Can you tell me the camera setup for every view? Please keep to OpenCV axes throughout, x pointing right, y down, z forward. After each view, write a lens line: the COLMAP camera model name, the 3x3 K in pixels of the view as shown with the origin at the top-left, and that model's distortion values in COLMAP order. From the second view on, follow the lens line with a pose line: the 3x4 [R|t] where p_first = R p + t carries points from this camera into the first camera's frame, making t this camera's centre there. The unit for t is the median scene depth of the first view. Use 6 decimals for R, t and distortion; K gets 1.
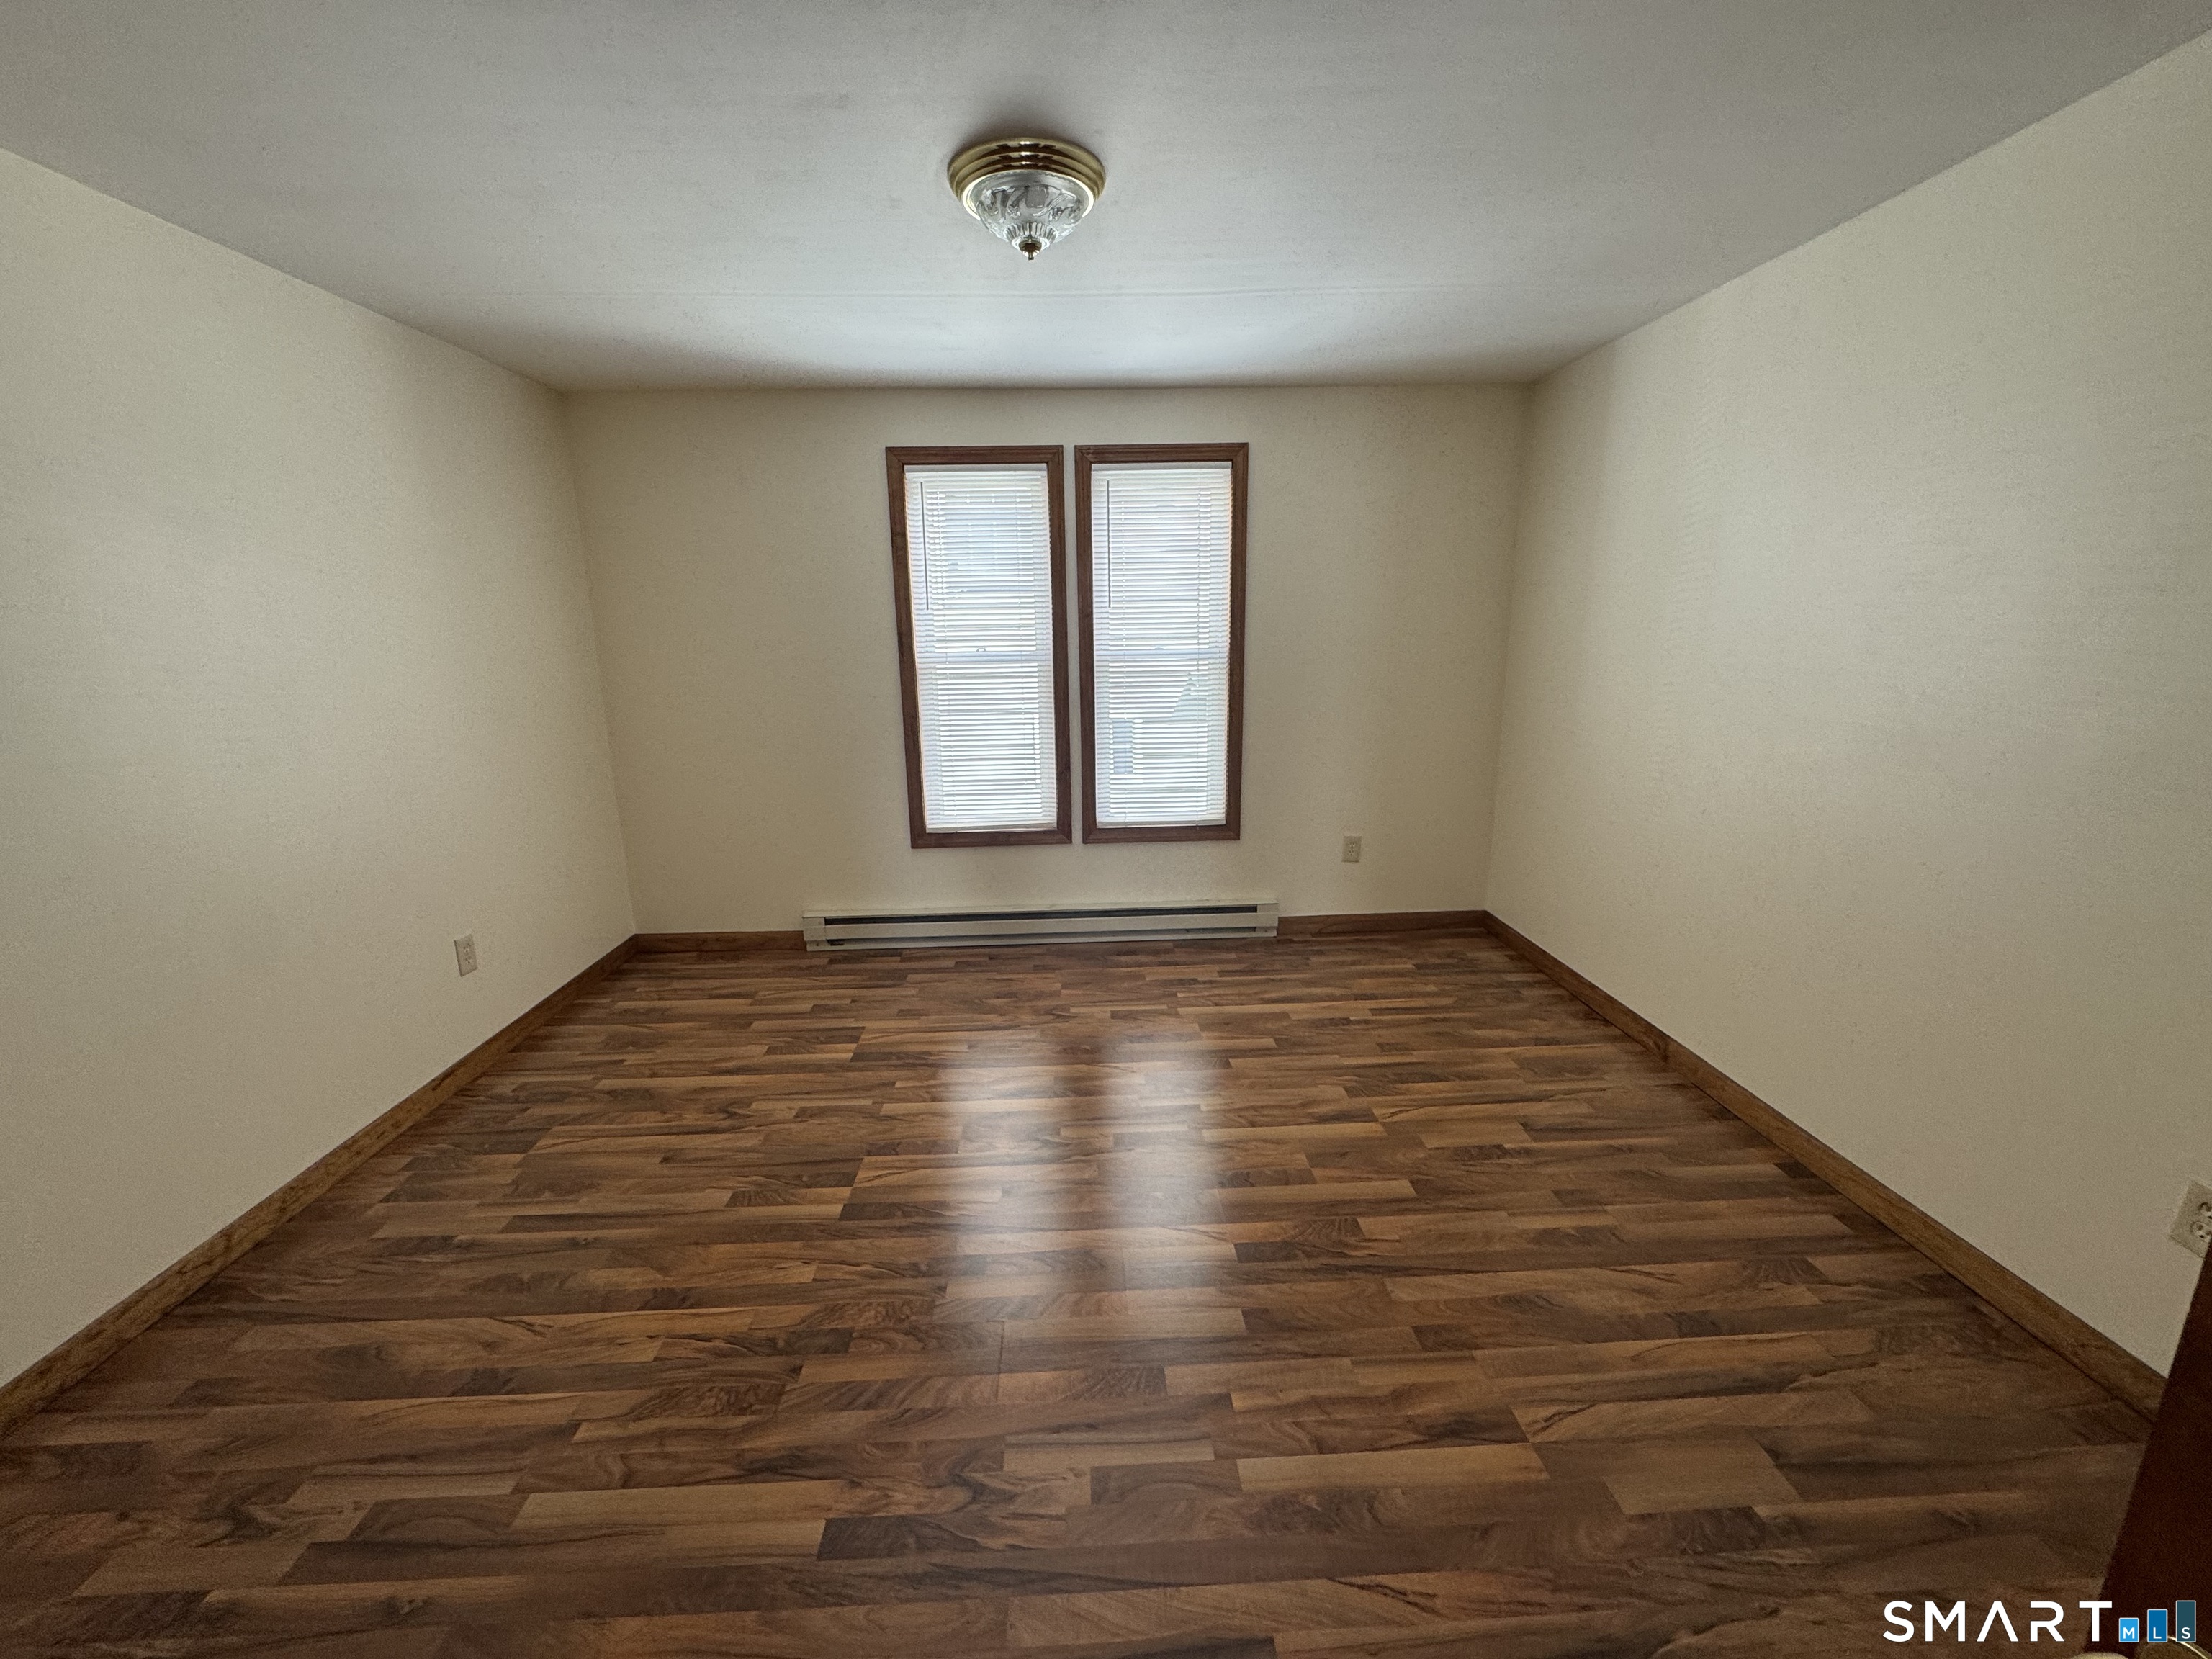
lens RADIAL K [[852.6, 0, 1106.0], [0, 852.6, 829.5], [0, 0, 1]] dist [-0.008353, -0.000118]
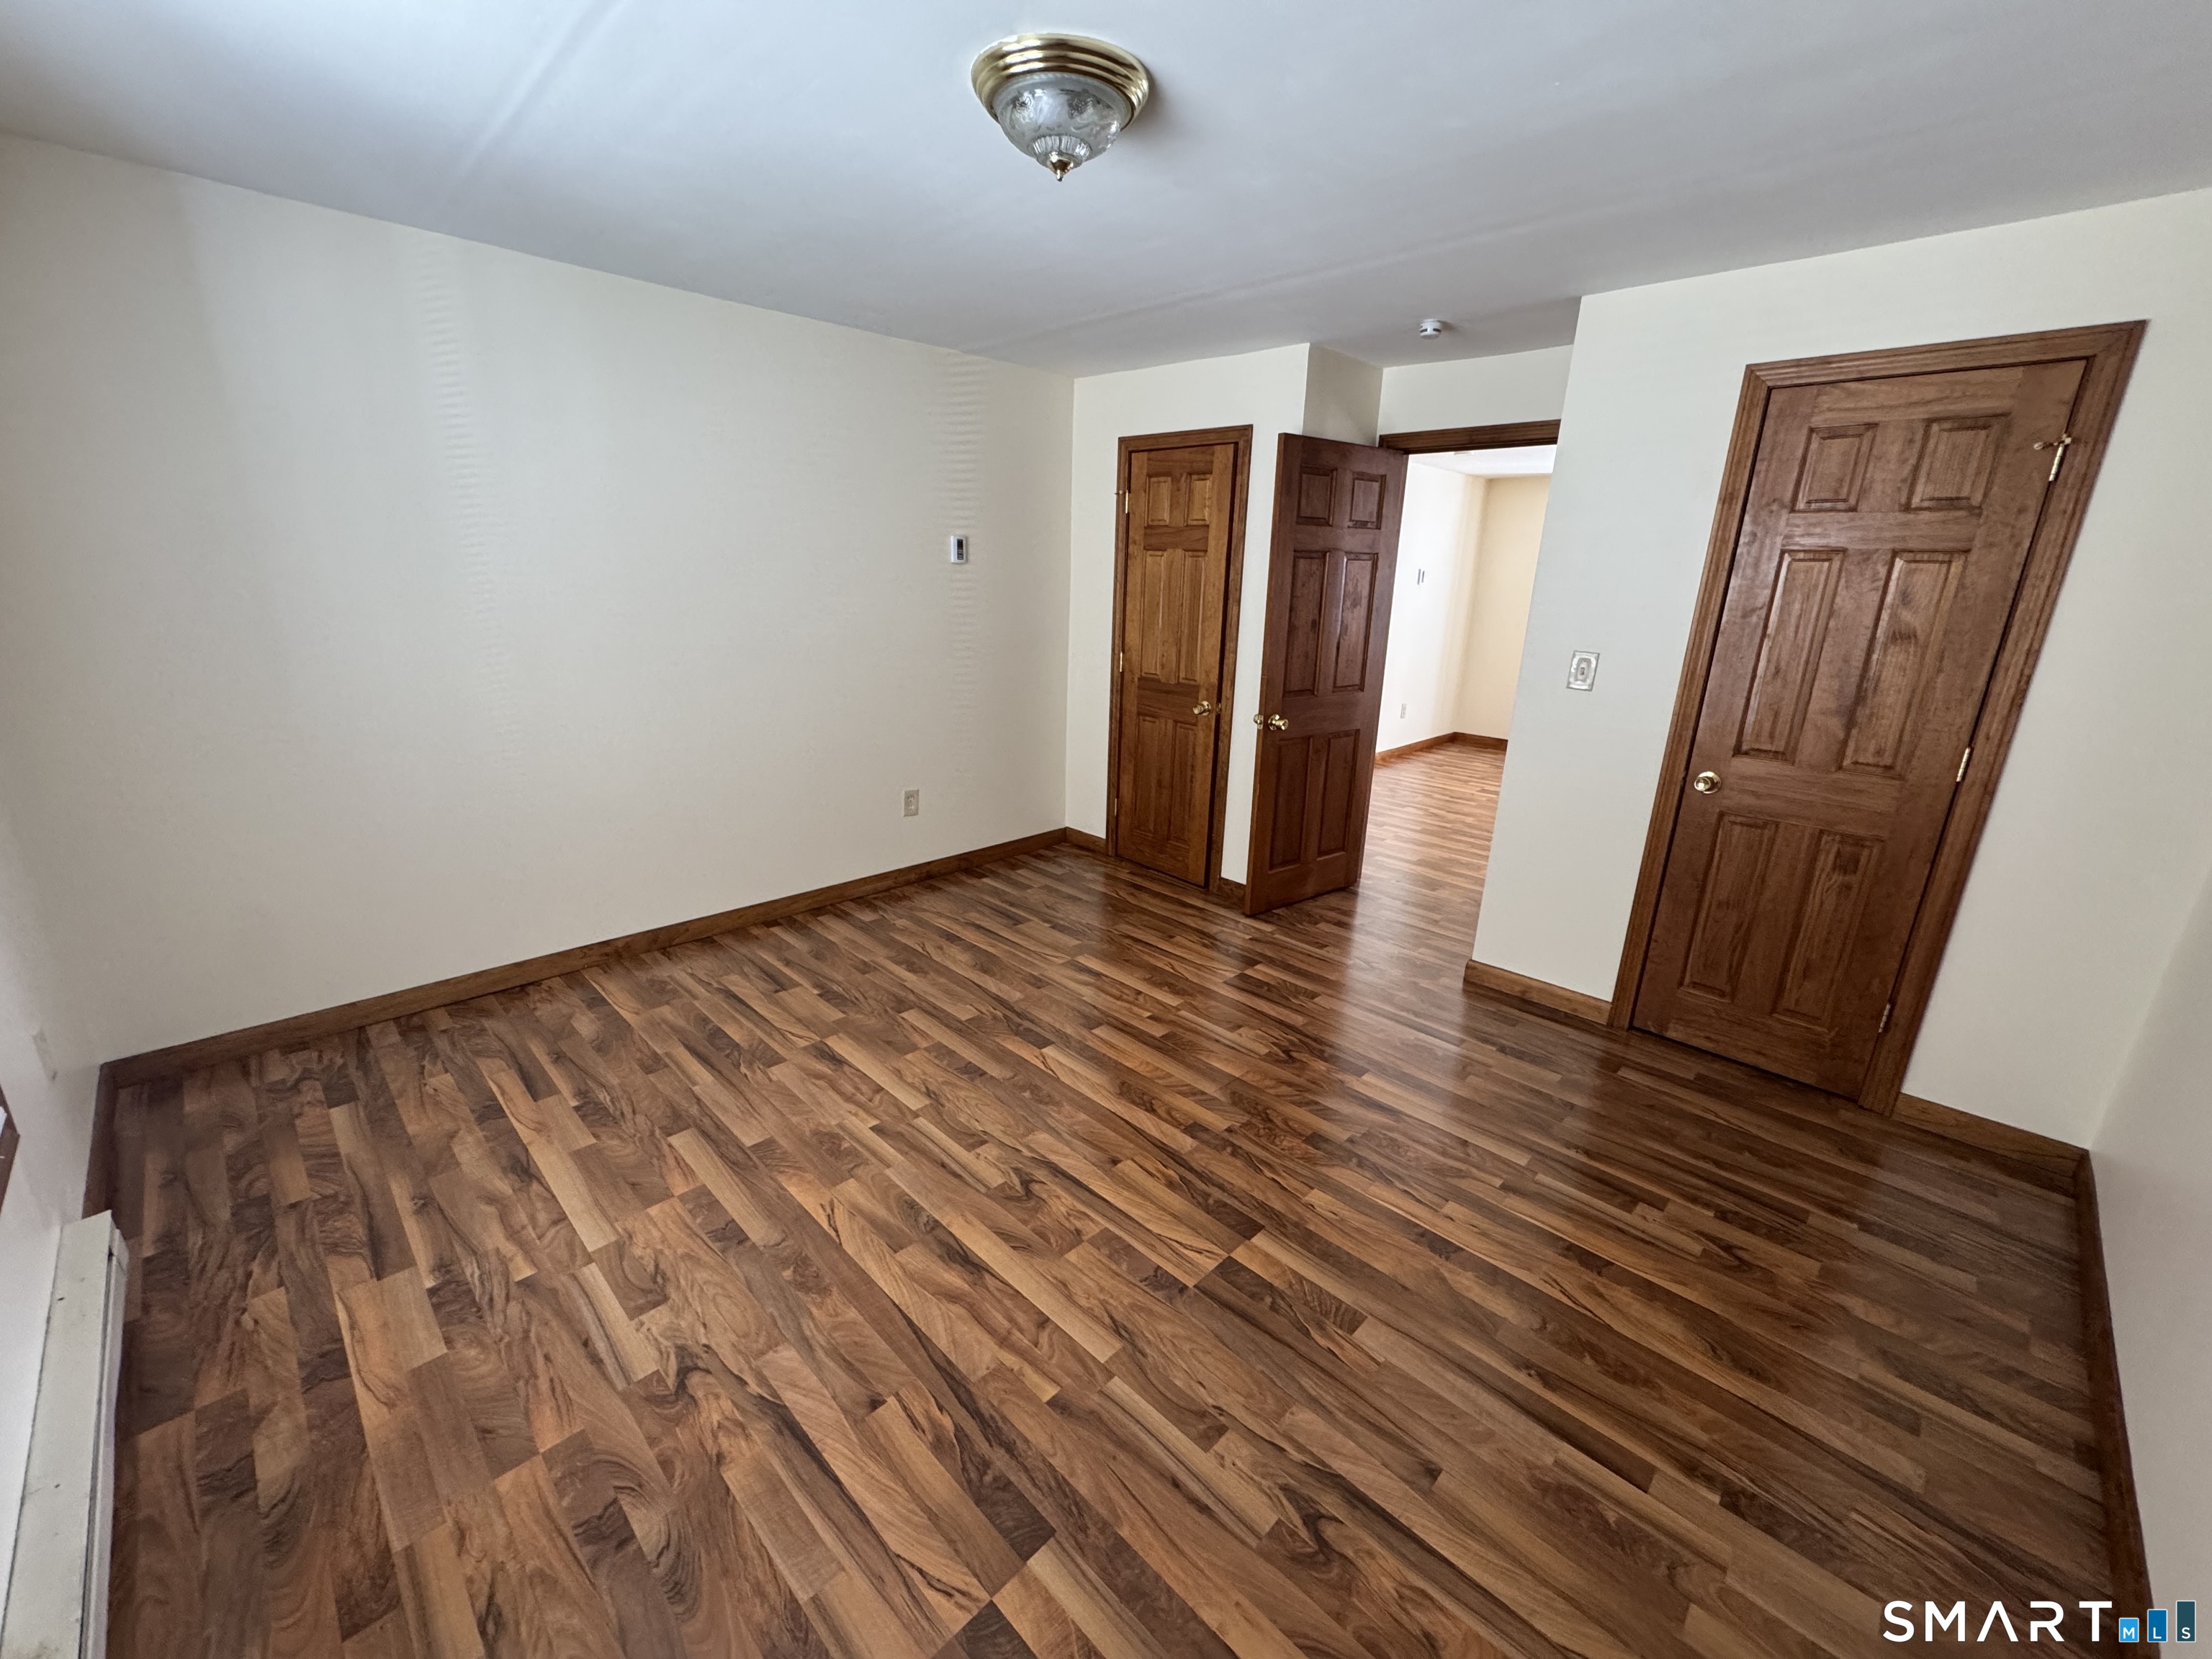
lens RADIAL K [[889.2, 0, 1105.7], [0, 889.2, 823.8], [0, 0, 1]] dist [-0.001359, -0.000052]
pose [[-0.674724, -0.208710, 0.707946, -0.711359], [0.153791, 0.898375, 0.411425, -0.337358], [-0.721870, 0.386474, -0.574057, 1.348733]]
